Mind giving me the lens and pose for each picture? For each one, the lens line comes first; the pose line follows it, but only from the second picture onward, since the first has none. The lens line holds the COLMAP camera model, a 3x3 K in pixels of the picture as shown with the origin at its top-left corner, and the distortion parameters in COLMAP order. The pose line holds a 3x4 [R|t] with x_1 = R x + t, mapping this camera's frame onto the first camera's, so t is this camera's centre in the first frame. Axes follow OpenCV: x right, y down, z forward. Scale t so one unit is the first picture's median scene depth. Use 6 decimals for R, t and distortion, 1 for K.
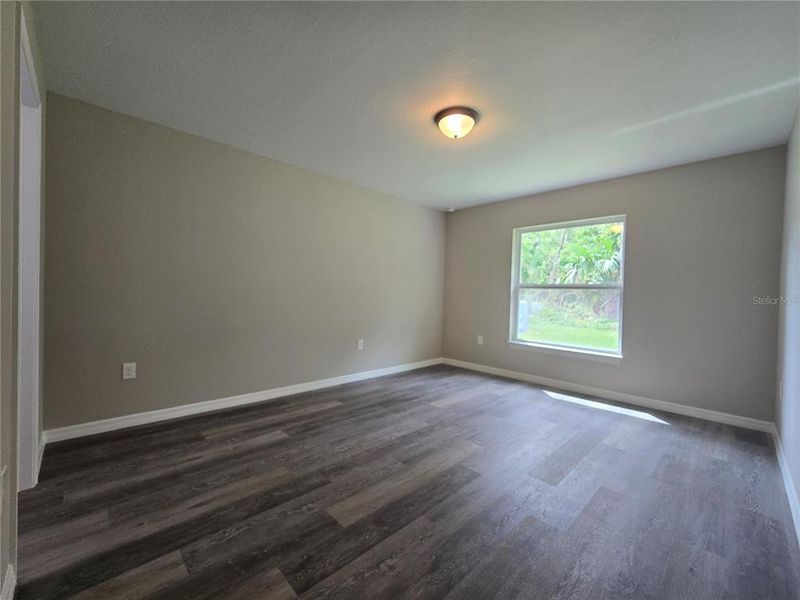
lens RADIAL K [[328.4, 0, 401.3], [0, 328.4, 298.0], [0, 0, 1]] dist [-0.003651, -0.000695]
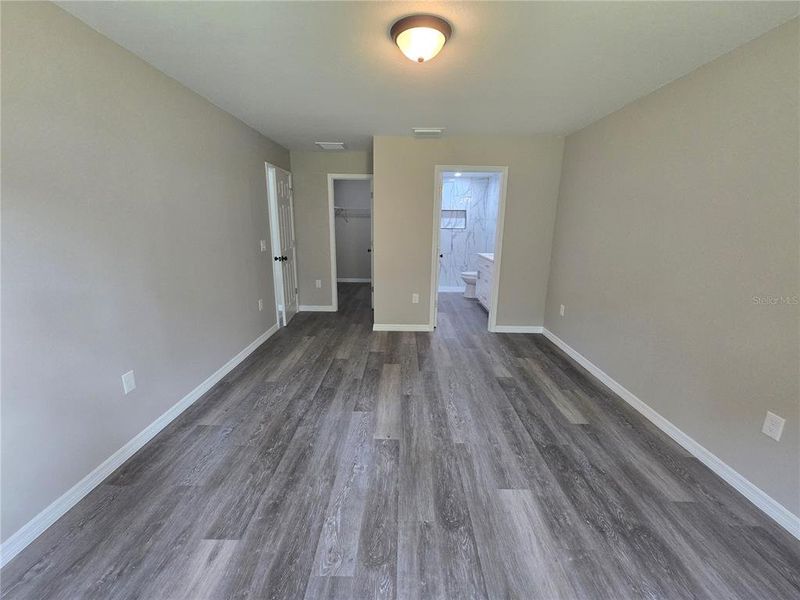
lens RADIAL K [[328.4, 0, 401.3], [0, 328.4, 298.0], [0, 0, 1]] dist [-0.003651, -0.000695]
pose [[-0.700090, 0.127538, -0.702573, 0.749742], [-0.040095, 0.975346, 0.217008, -0.131011], [0.712928, 0.180095, -0.677716, 1.512574]]
